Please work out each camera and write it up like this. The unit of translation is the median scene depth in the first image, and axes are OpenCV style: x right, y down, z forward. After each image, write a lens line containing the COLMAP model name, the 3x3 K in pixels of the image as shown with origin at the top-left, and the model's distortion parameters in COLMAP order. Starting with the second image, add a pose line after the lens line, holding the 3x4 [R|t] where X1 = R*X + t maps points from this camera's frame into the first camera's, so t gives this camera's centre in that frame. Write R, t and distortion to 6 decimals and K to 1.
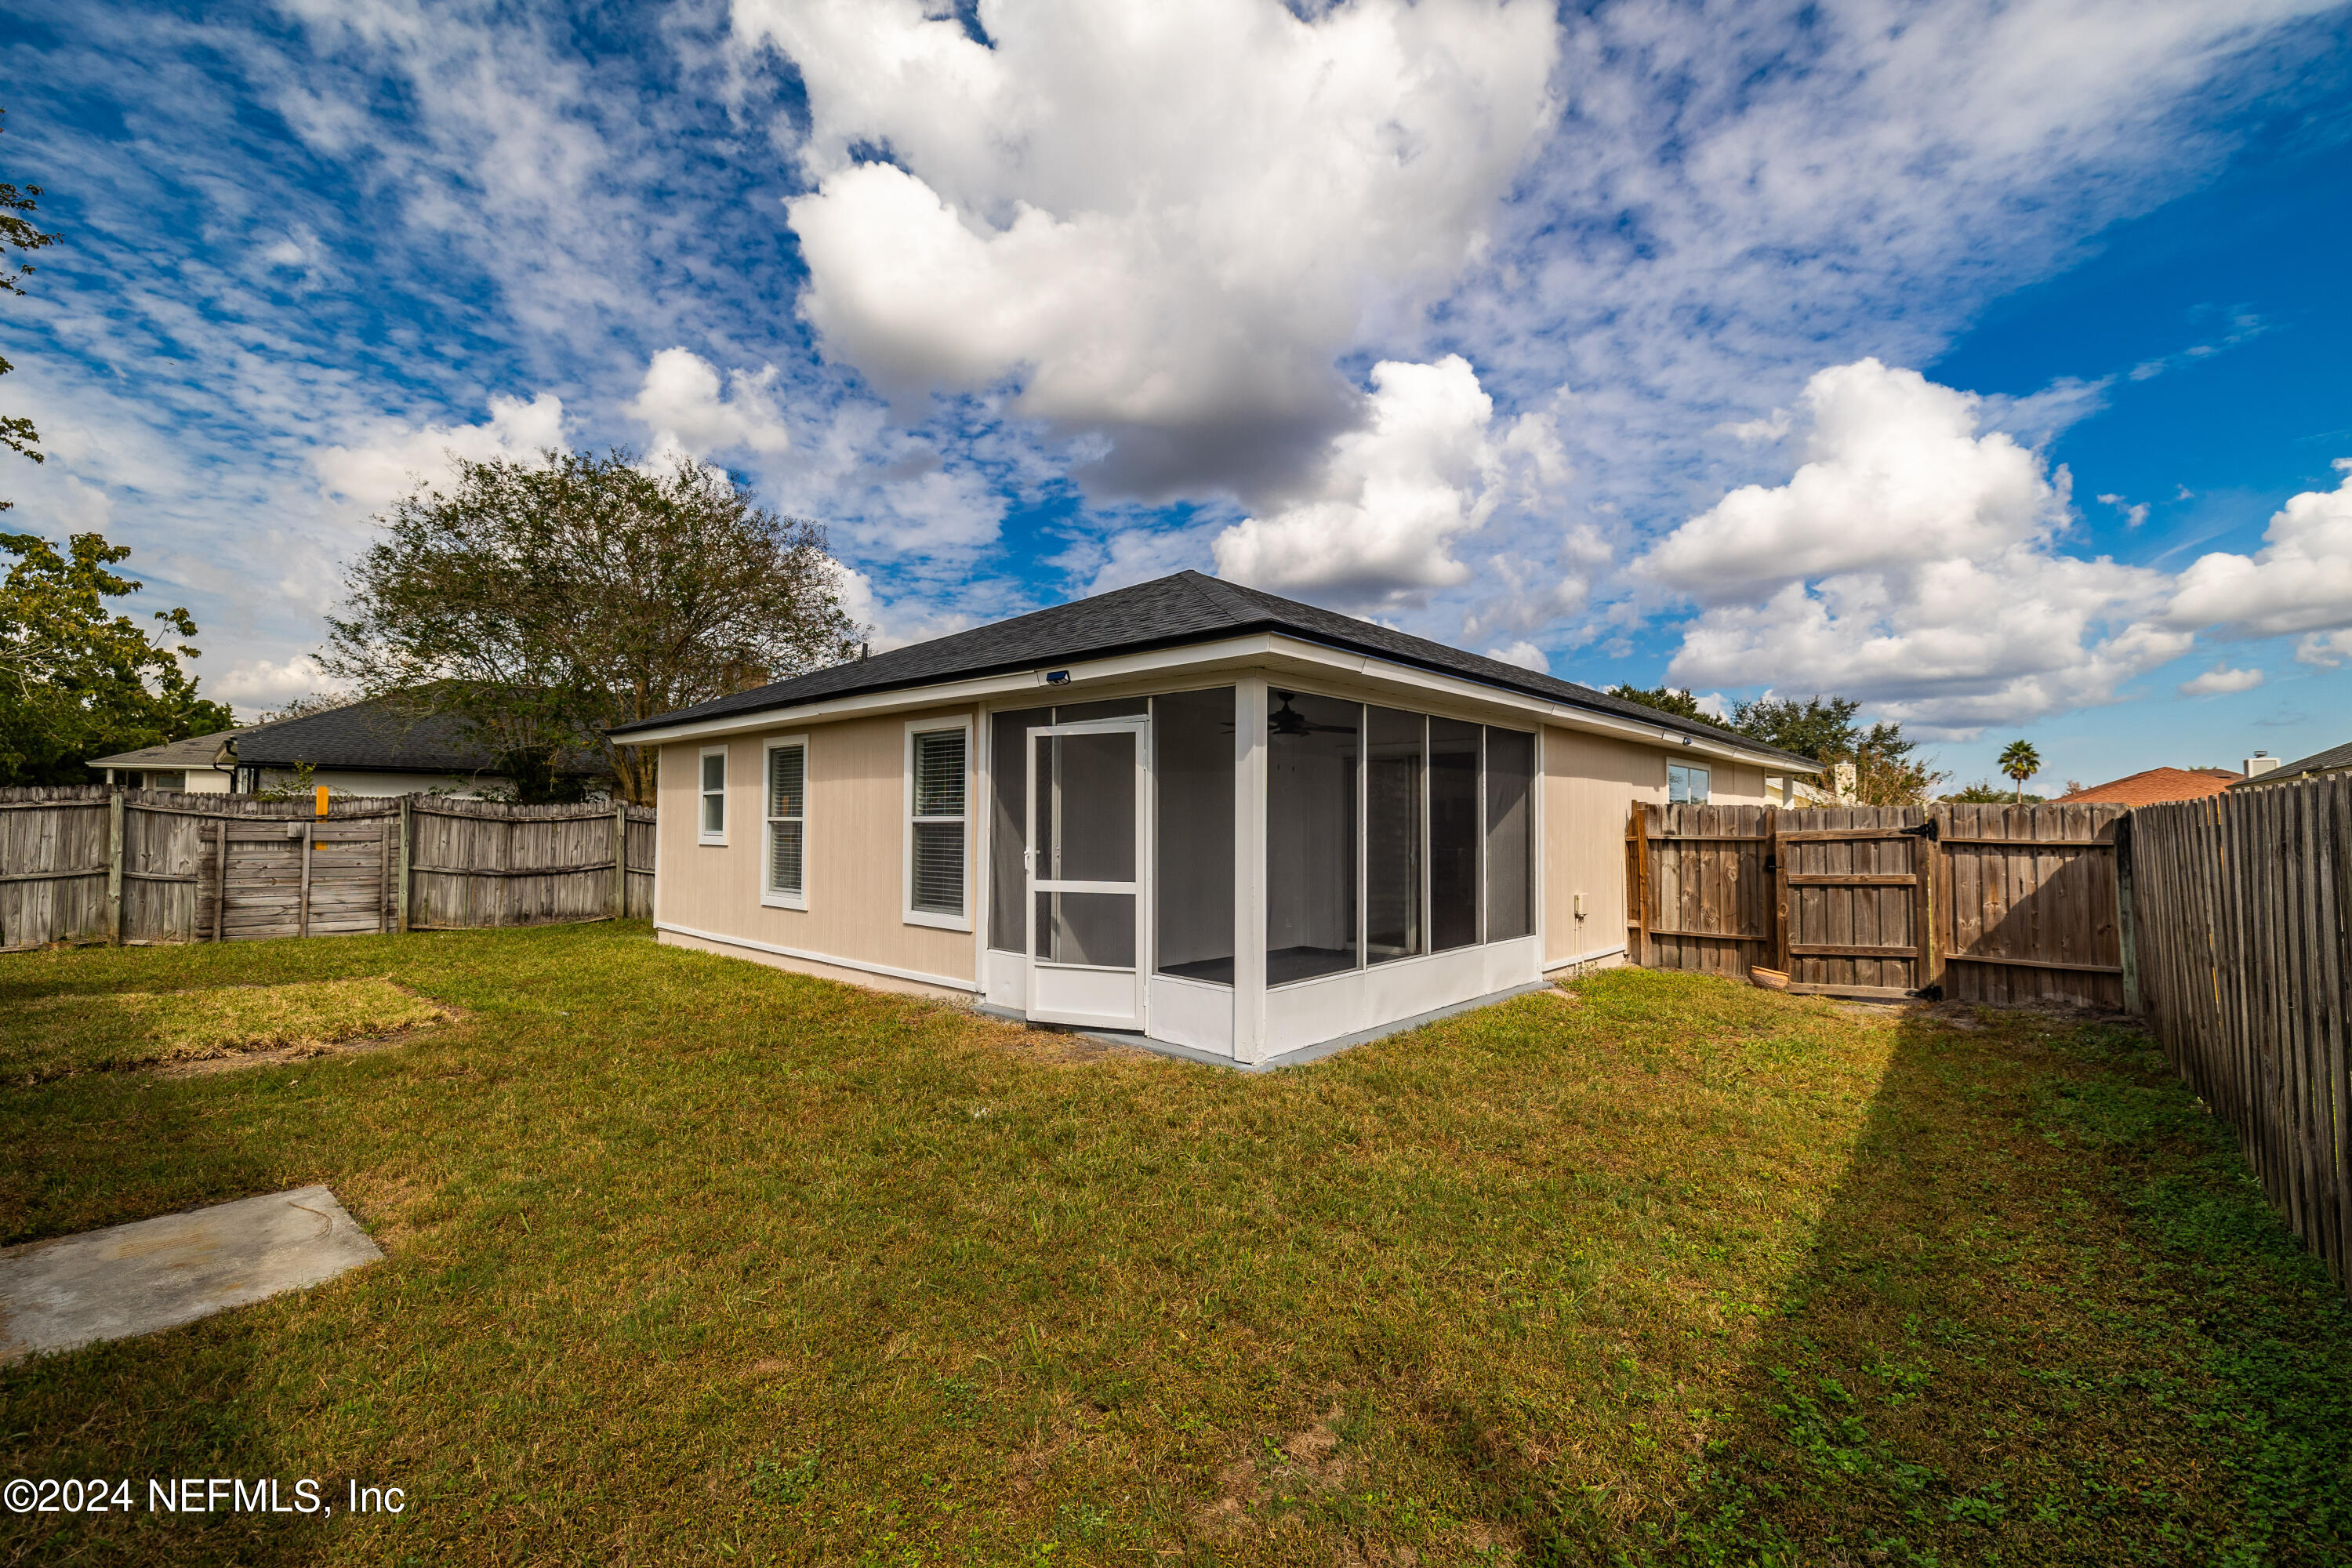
lens RADIAL K [[1014.1, 0, 1182.7], [0, 1014.1, 784.3], [0, 0, 1]] dist [0.001984, 0.000375]
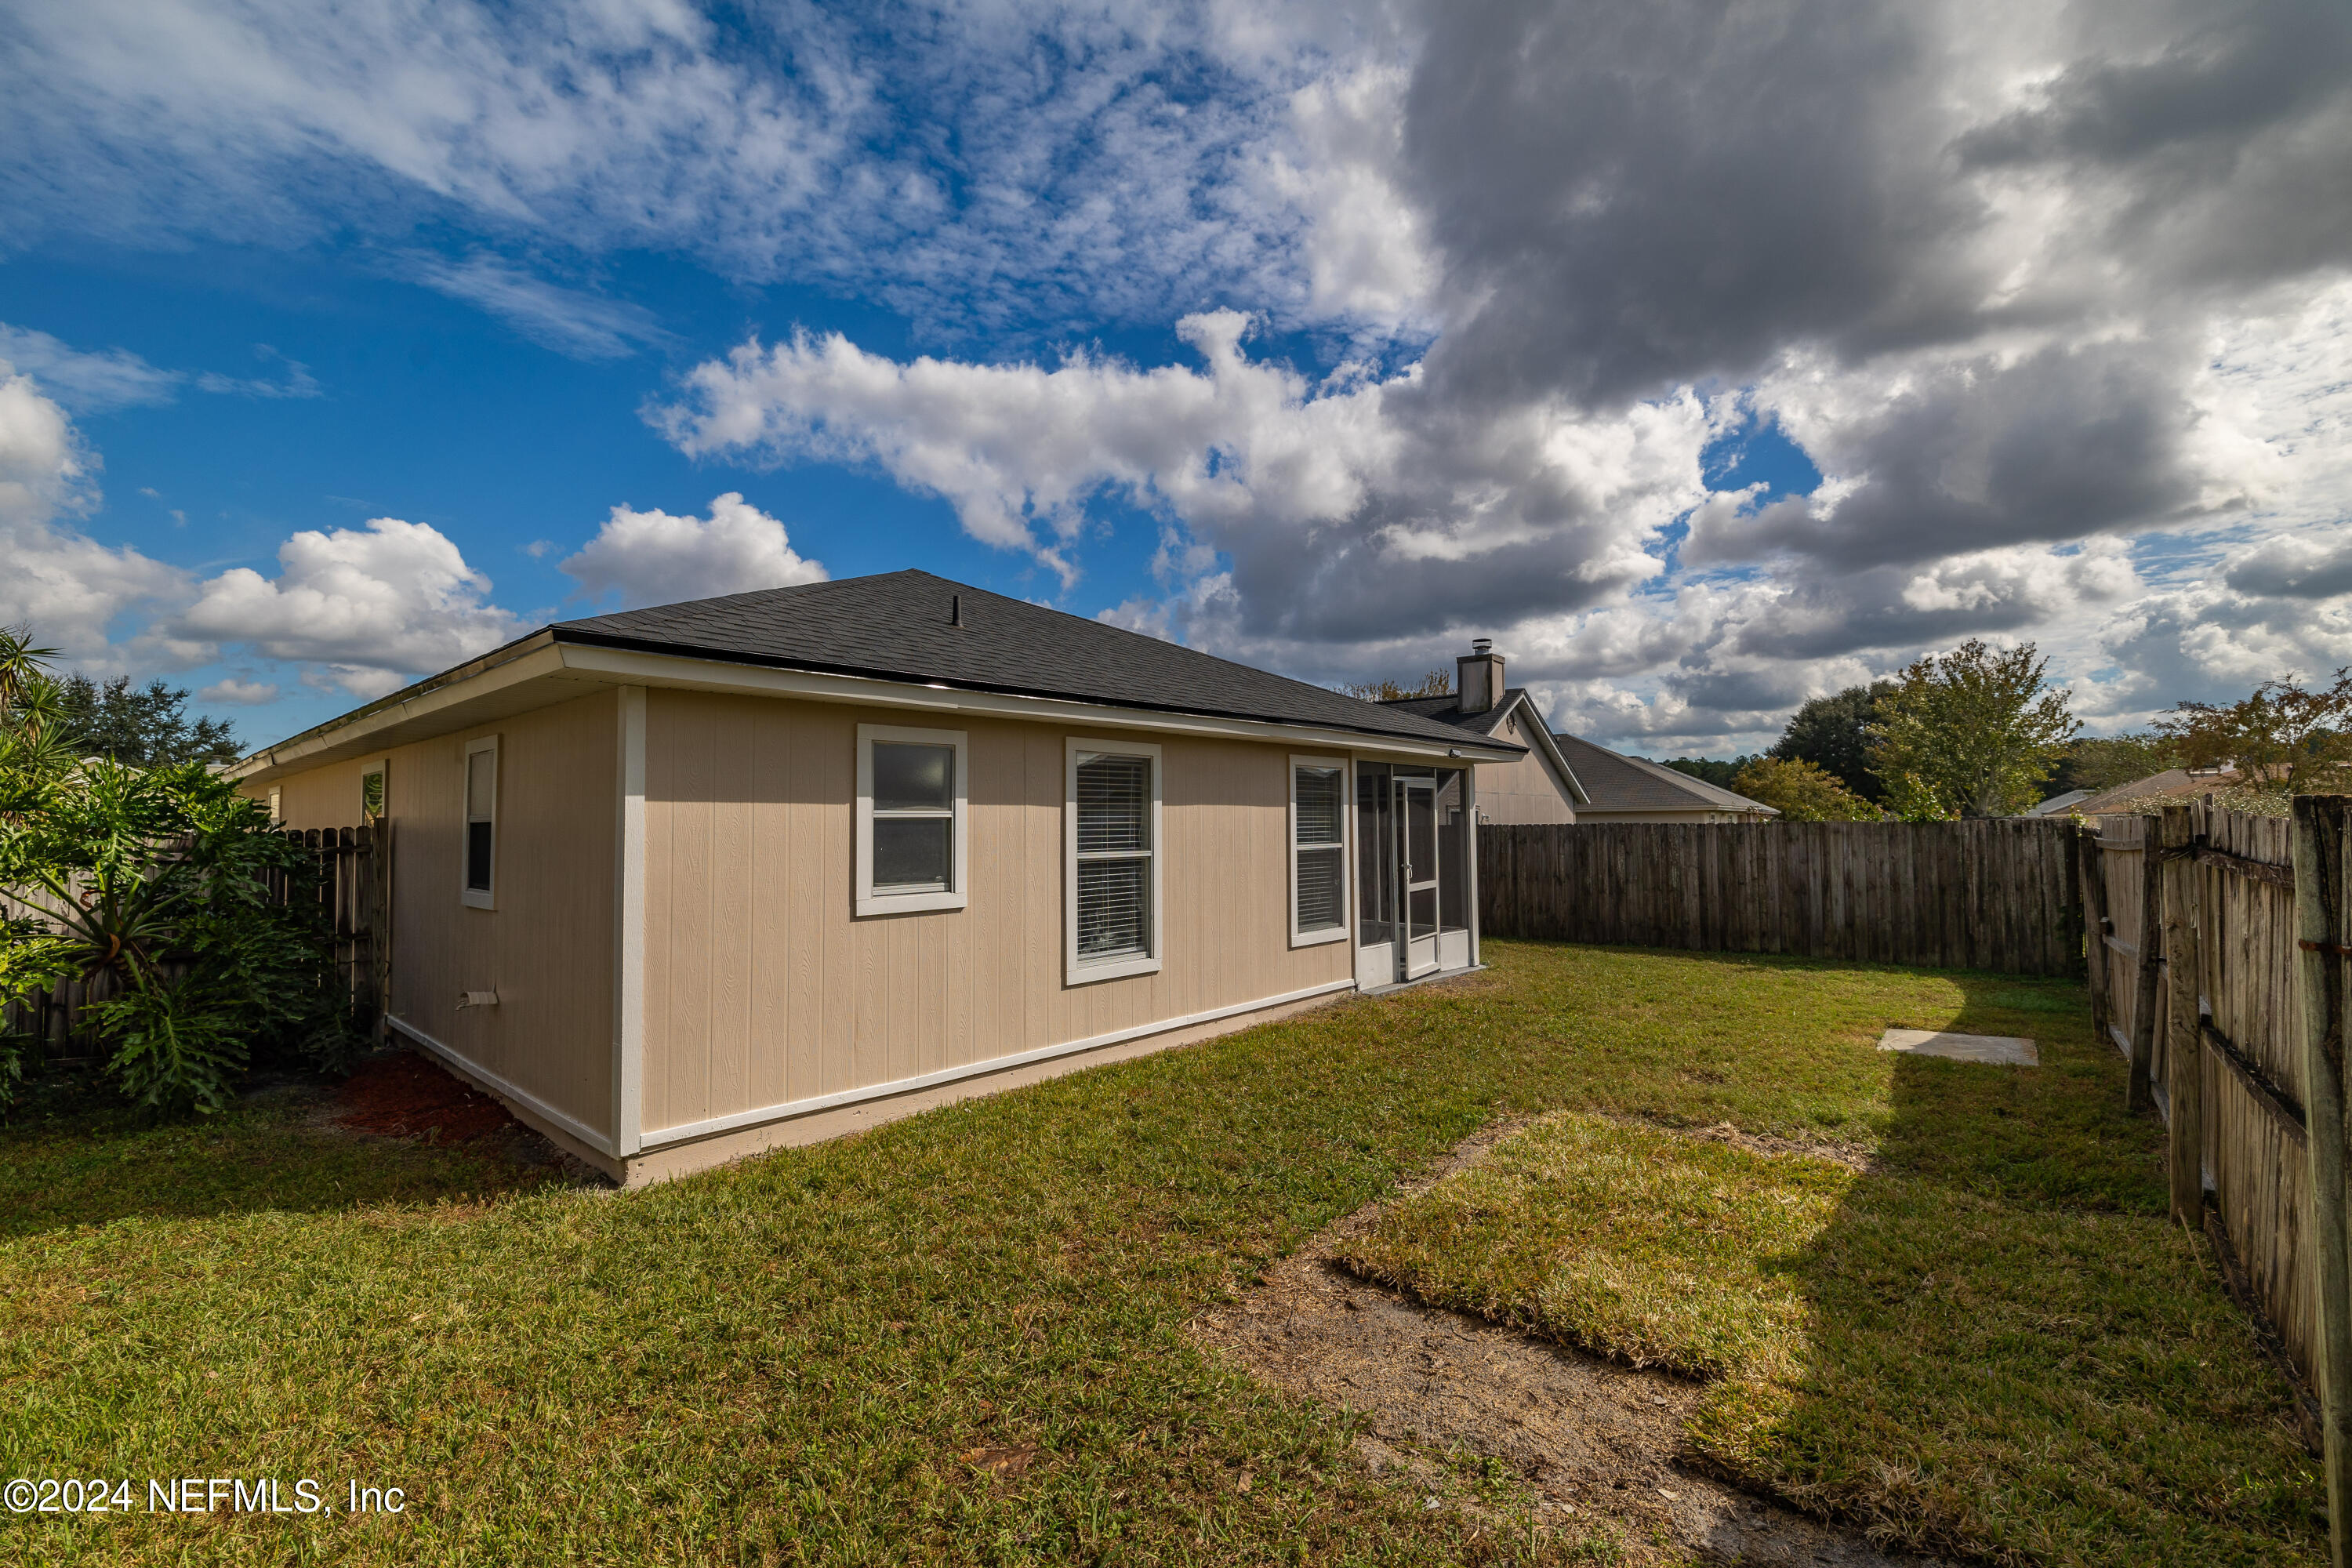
lens RADIAL K [[969.2, 0, 1176.0], [0, 969.2, 784.0], [0, 0, 1]] dist [-0.003821, -0.000605]
pose [[0.020295, 0.033339, 0.999238, -0.872108], [-0.029878, 0.999018, -0.032725, 0.002835], [-0.999348, -0.029191, 0.021271, 0.752277]]
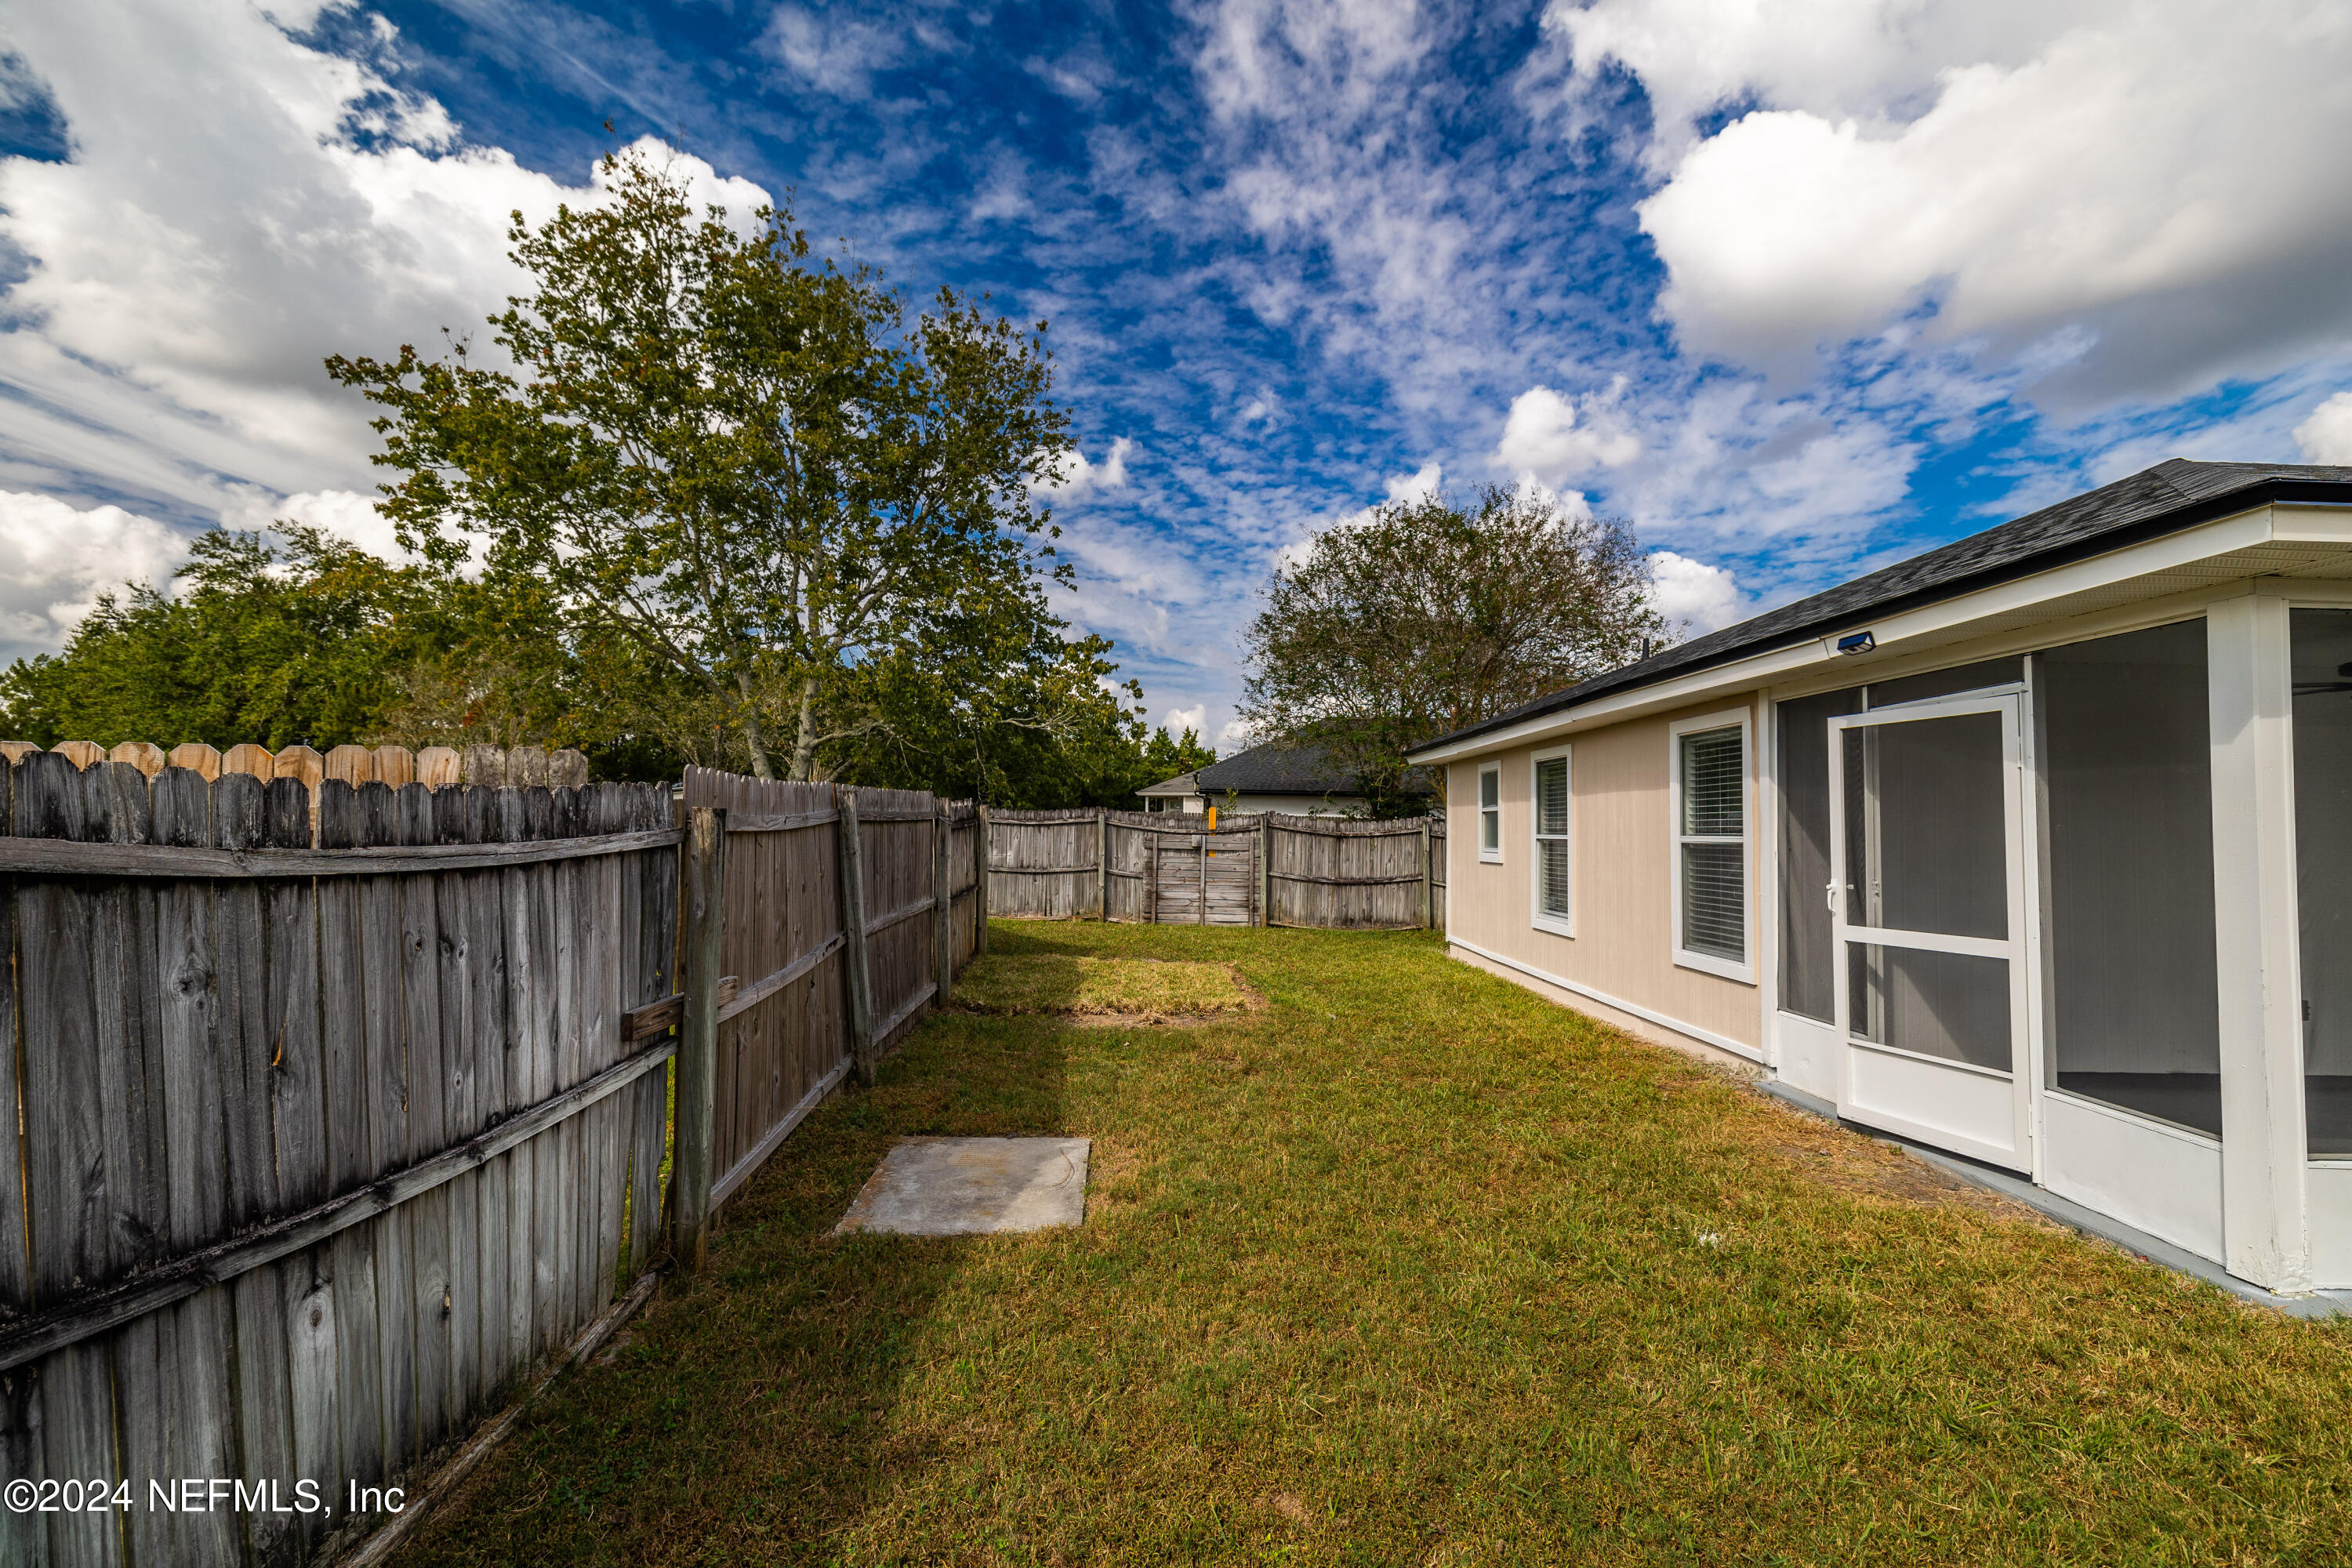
lens RADIAL K [[1004.5, 0, 1169.6], [0, 1004.5, 801.5], [0, 0, 1]] dist [0.003899, 0.000278]
pose [[0.683151, -0.014224, -0.730139, 0.032435], [0.014763, 0.999875, -0.005665, 0.001247], [0.730128, -0.006909, 0.683275, 0.093370]]
